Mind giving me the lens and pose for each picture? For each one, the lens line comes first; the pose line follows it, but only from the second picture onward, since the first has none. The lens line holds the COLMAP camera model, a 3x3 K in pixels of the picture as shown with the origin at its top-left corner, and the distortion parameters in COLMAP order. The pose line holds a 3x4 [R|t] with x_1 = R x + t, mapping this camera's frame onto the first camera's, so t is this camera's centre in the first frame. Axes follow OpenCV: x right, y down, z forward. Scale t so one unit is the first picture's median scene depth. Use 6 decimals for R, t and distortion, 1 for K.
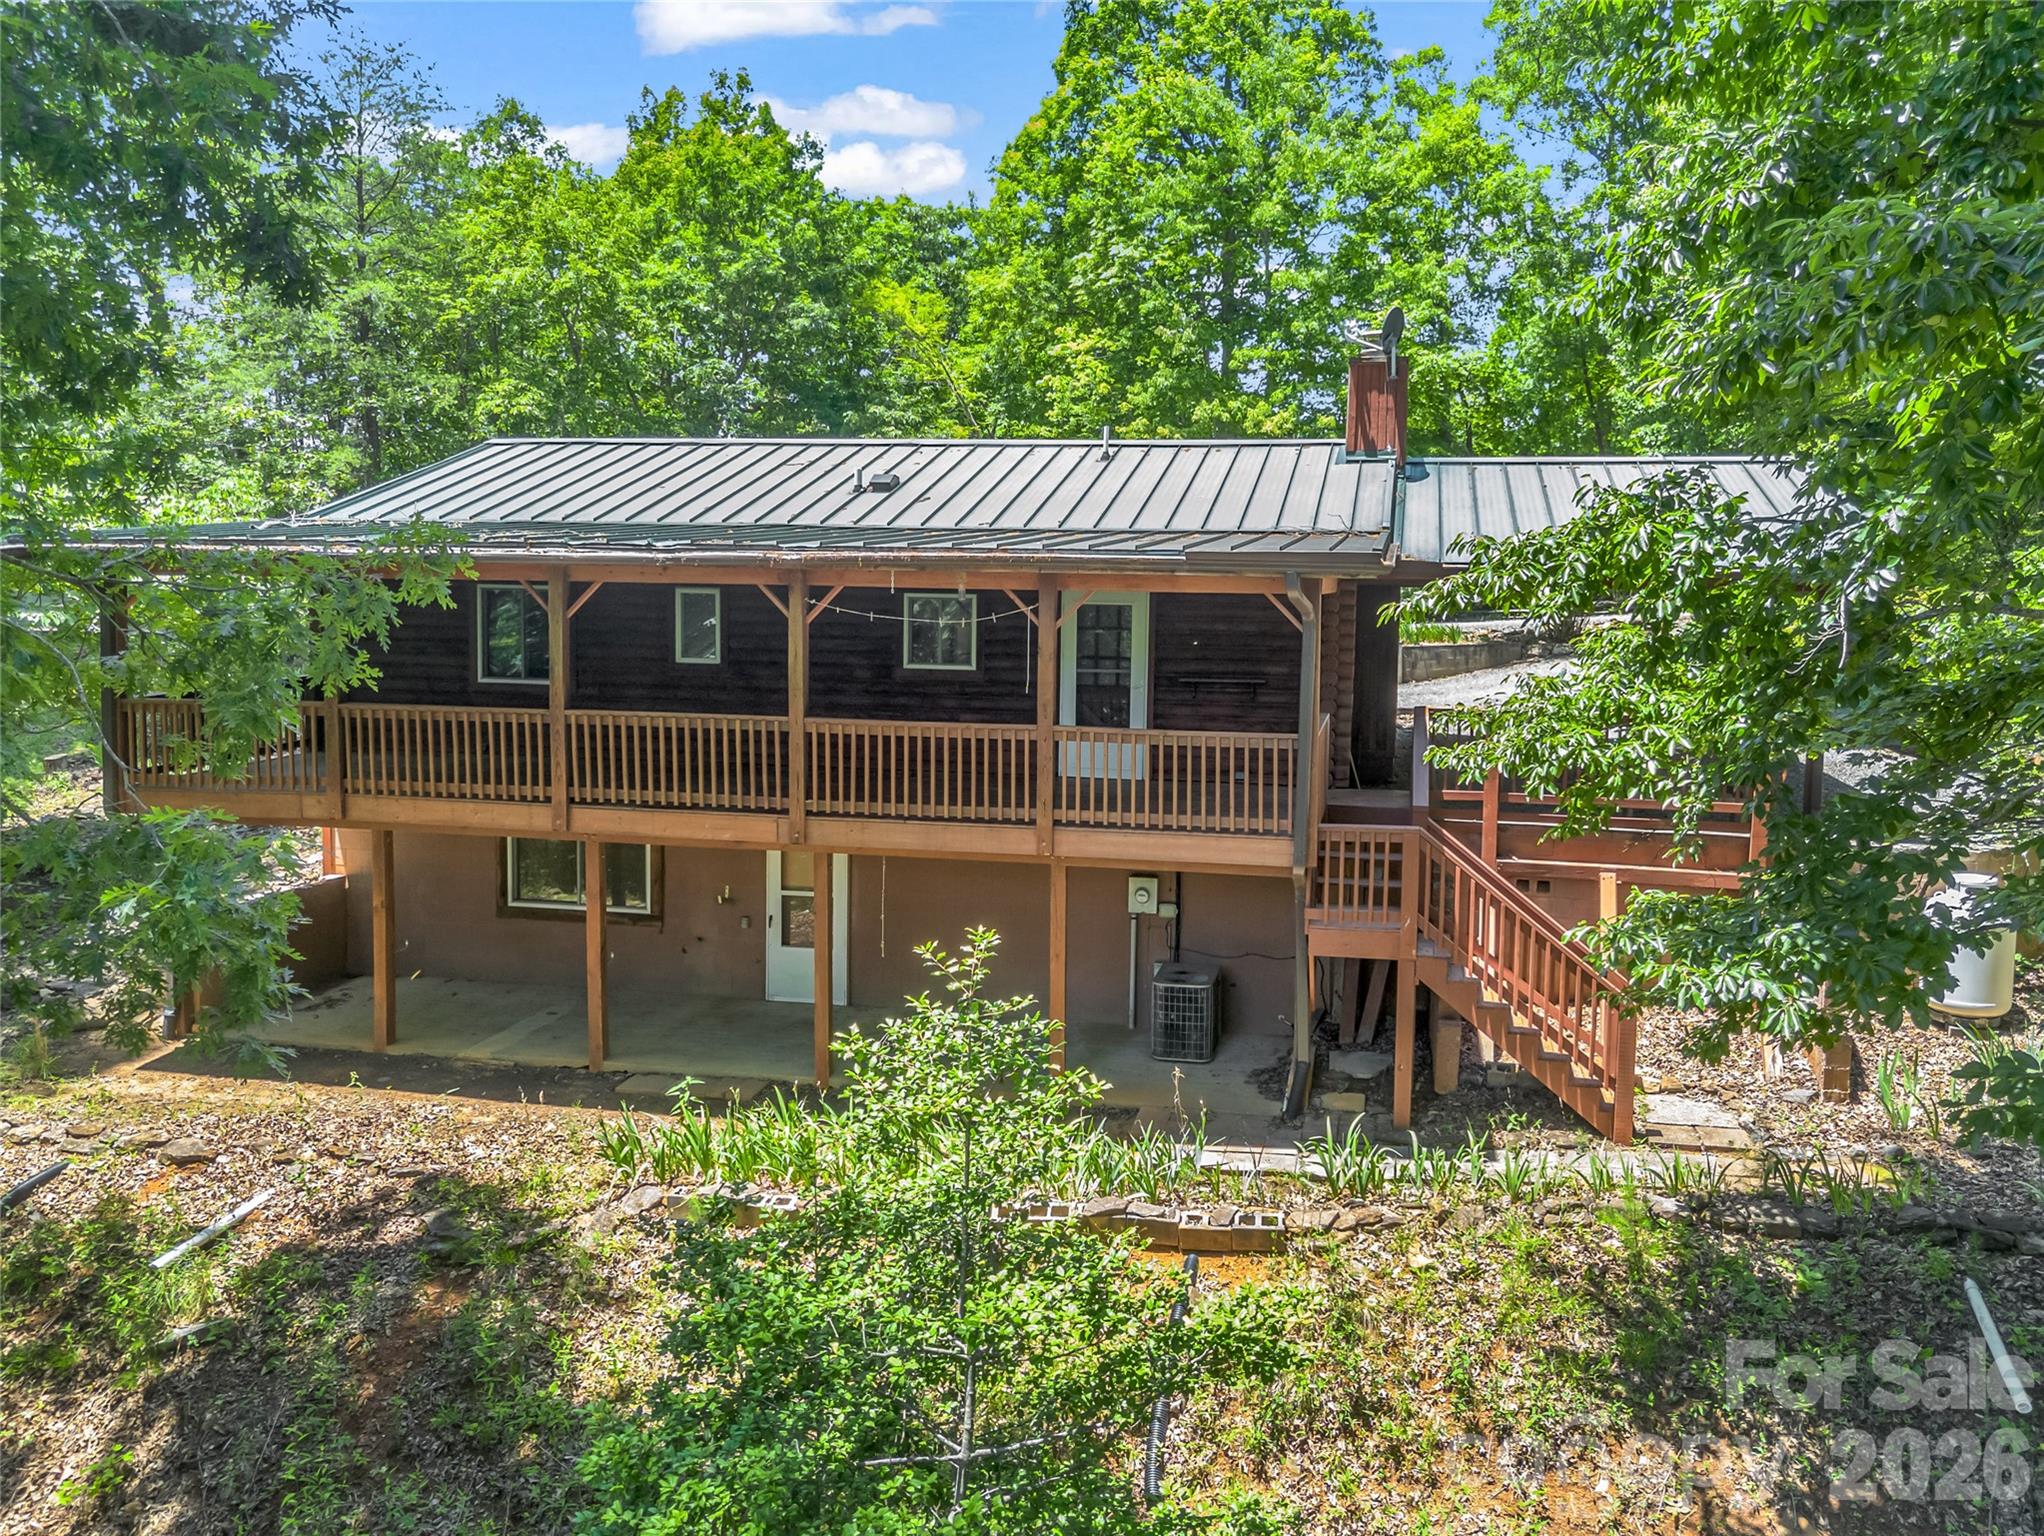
lens RADIAL K [[1553.4, 0, 1015.2], [0, 1553.4, 761.0], [0, 0, 1]] dist [0.010104, 0.002027]
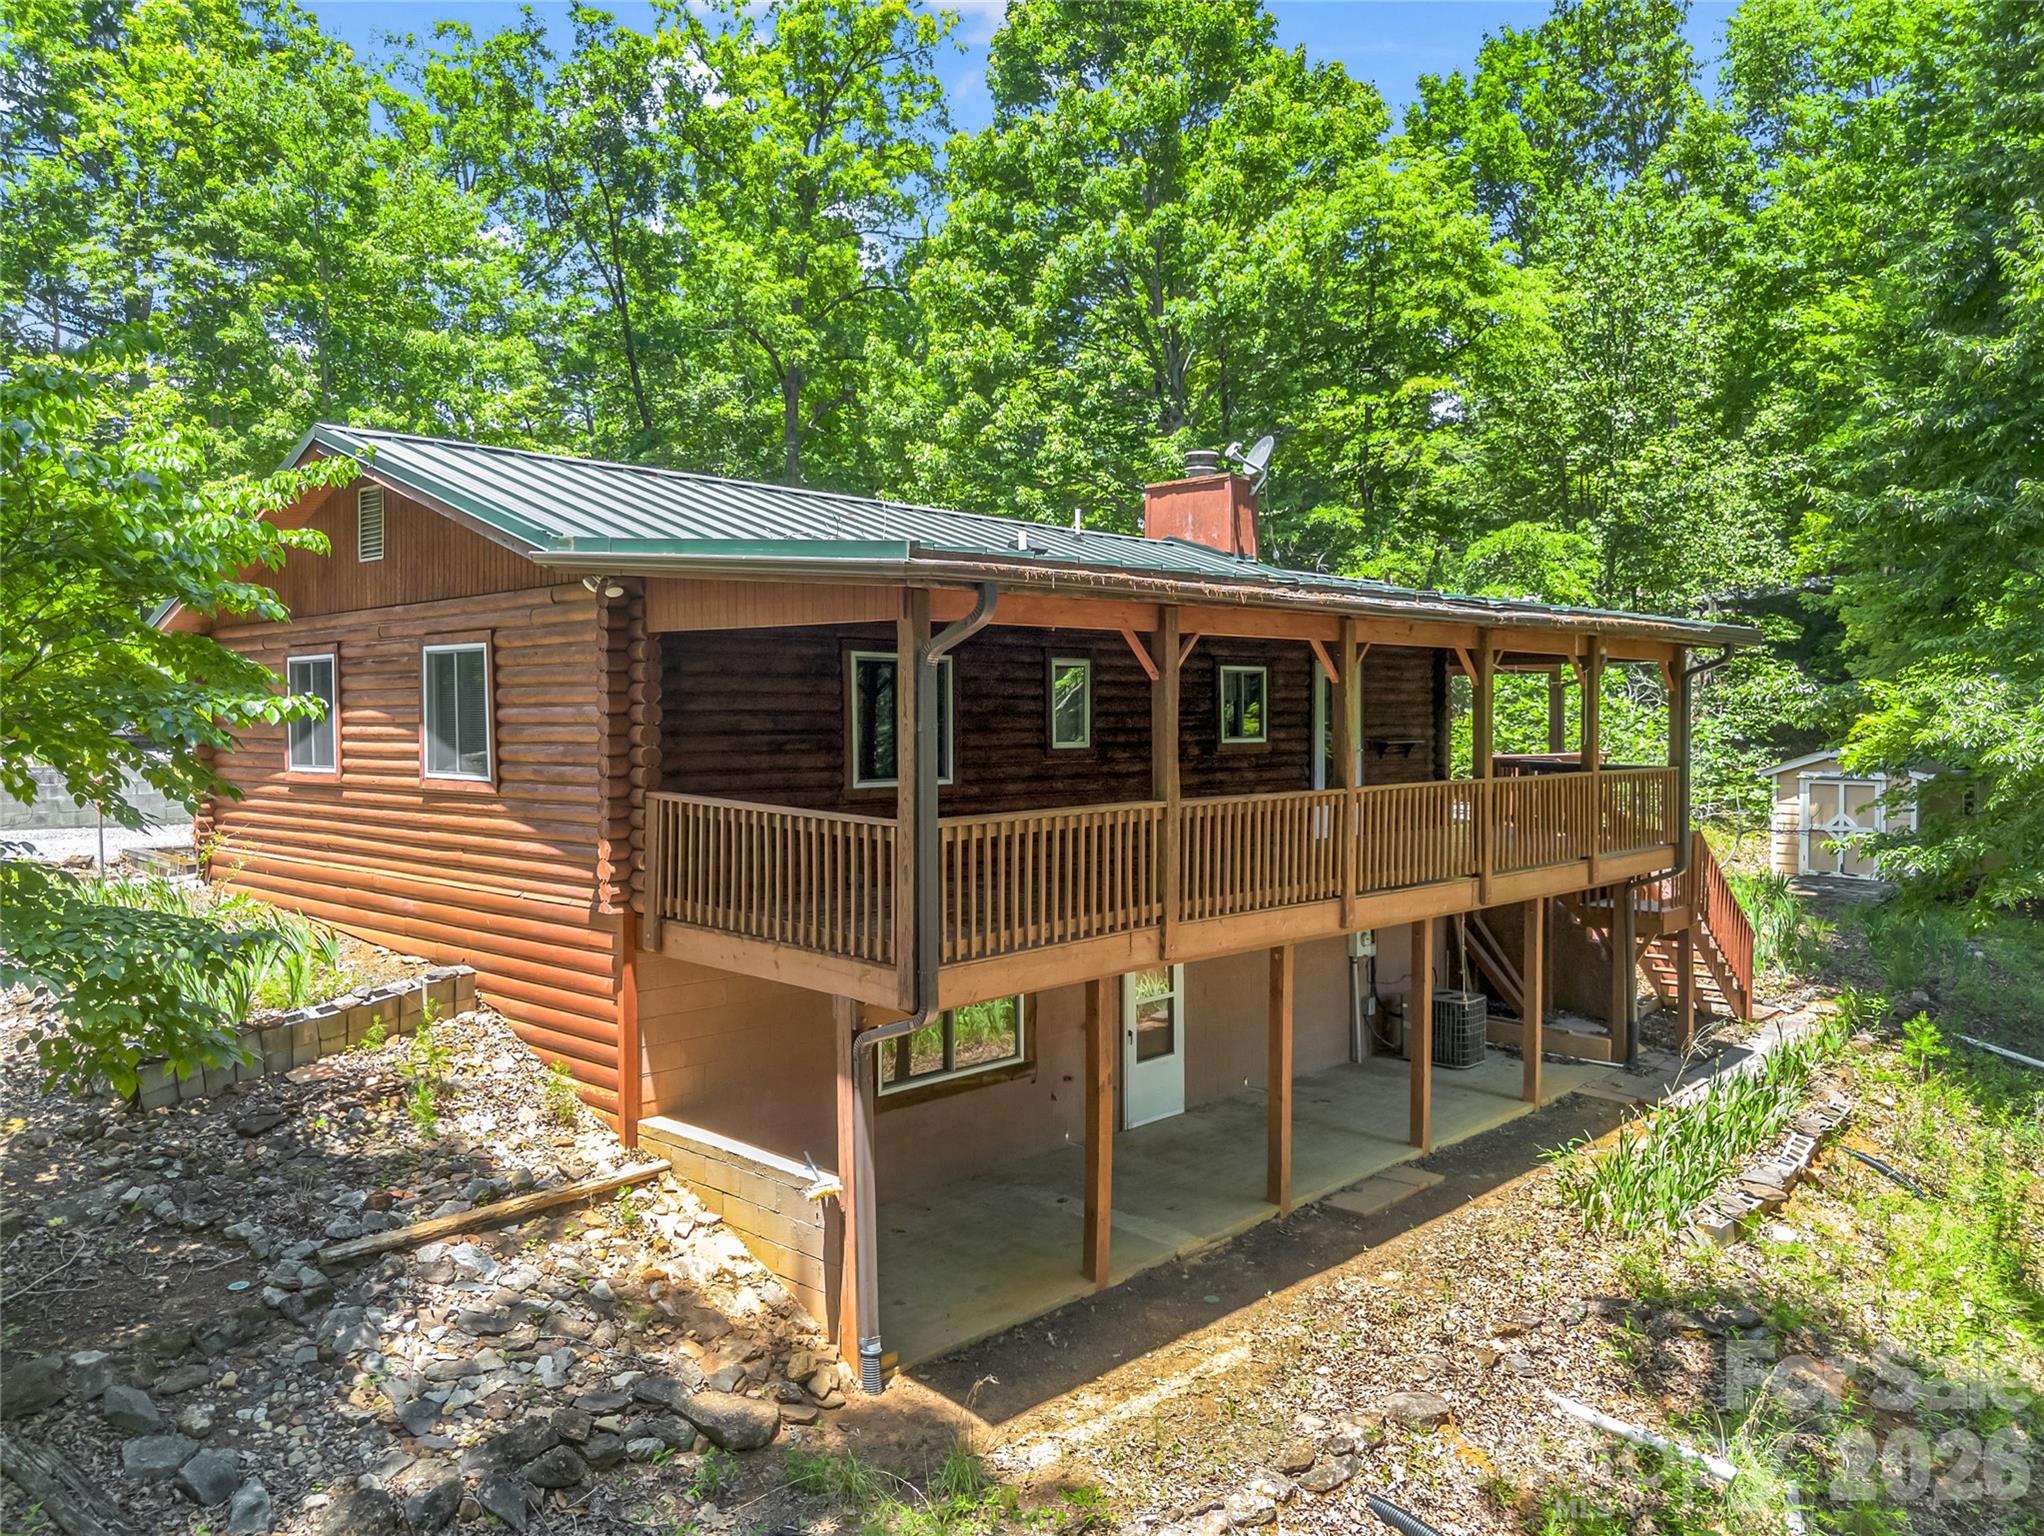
lens RADIAL K [[1553.4, 0, 1014.9], [0, 1553.4, 769.0], [0, 0, 1]] dist [0.010104, 0.002027]
pose [[0.541934, -0.047553, 0.839075, -0.949272], [0.109991, 0.993824, -0.014717, -0.043004], [-0.833192, 0.100266, 0.543817, 0.574267]]
